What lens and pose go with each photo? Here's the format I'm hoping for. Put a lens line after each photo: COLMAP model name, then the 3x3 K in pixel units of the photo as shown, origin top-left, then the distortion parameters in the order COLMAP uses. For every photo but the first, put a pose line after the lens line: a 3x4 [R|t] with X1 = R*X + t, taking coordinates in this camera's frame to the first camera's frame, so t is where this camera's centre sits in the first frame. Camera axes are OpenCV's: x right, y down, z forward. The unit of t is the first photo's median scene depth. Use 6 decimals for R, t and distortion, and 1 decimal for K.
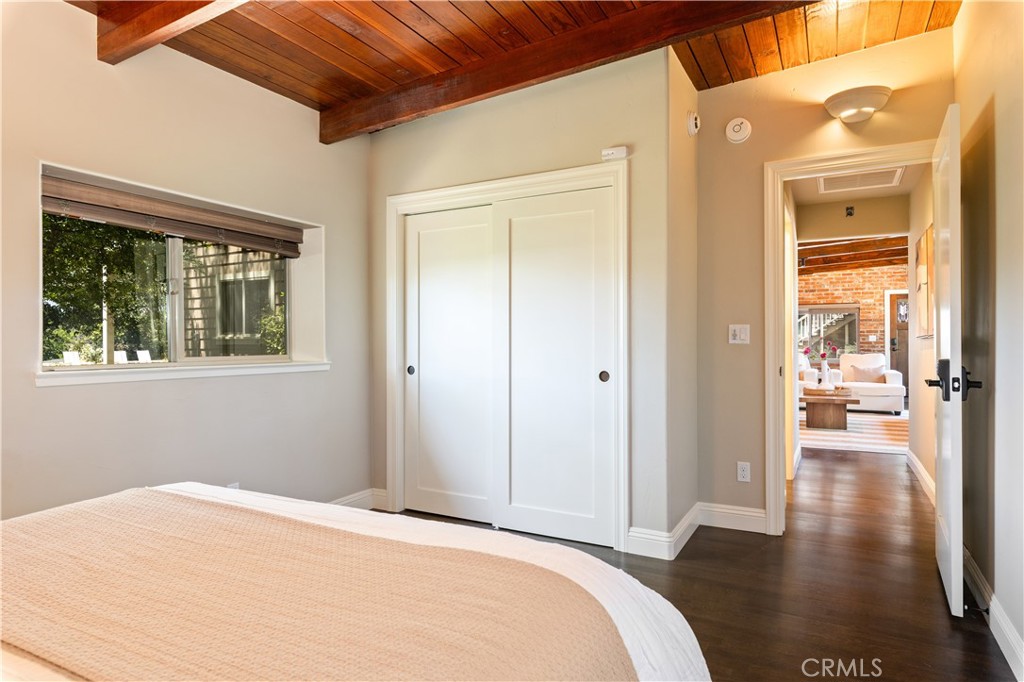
lens RADIAL K [[573.8, 0, 512.6], [0, 573.8, 342.8], [0, 0, 1]] dist [0.009138, 0.000836]
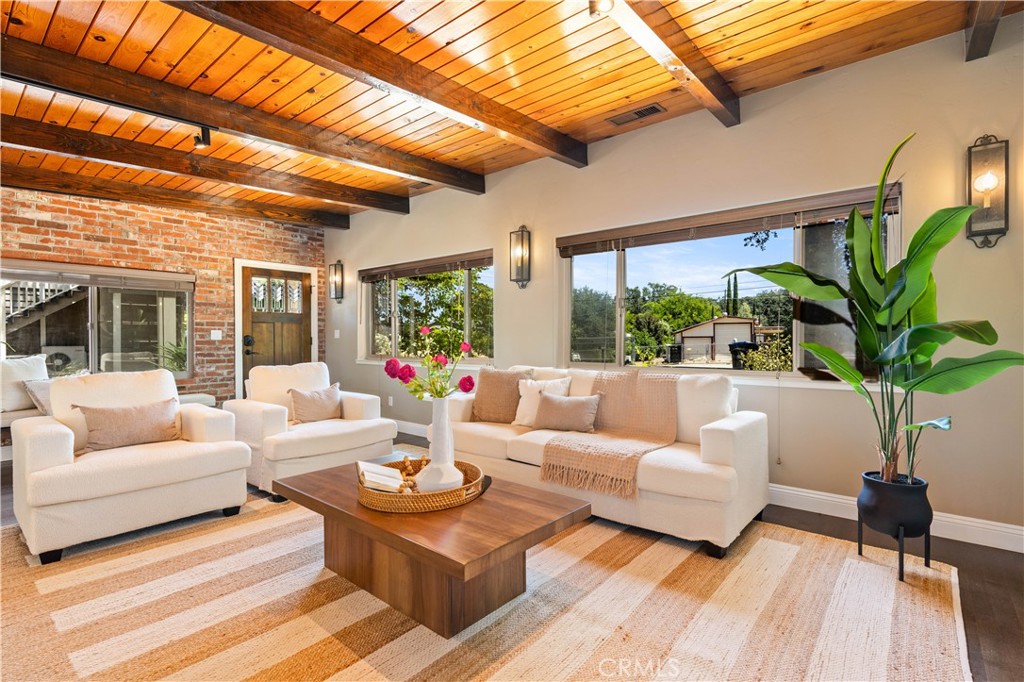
lens RADIAL K [[493.9, 0, 513.6], [0, 493.9, 340.4], [0, 0, 1]] dist [0.001909, 0.000211]
pose [[0.188175, 0.000604, 0.982135, 0.172443], [-0.001223, 0.999999, -0.000380, -0.002287], [-0.982135, -0.001129, 0.188175, 0.593725]]
